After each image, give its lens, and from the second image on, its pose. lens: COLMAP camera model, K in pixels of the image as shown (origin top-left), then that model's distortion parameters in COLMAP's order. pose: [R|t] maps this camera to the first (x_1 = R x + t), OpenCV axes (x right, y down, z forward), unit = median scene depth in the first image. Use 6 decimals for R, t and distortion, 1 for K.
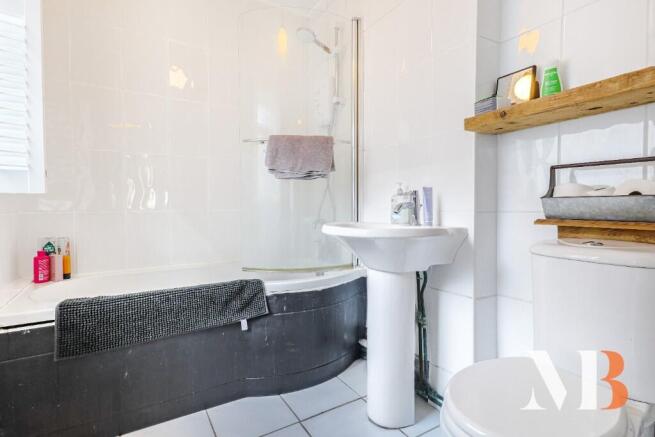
lens RADIAL K [[333.4, 0, 324.2], [0, 333.4, 216.6], [0, 0, 1]] dist [0.003436, 0.000233]
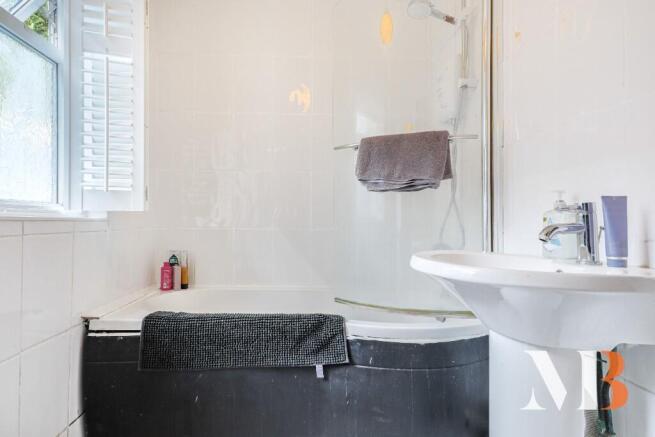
lens RADIAL K [[324.6, 0, 327.5], [0, 324.6, 218.5], [0, 0, 1]] dist [0.004795, -0.000097]
pose [[0.866030, 0.005060, -0.499966, 0.166566], [-0.029413, 0.998733, -0.040841, -0.015146], [0.499125, 0.050075, 0.865082, 0.295740]]
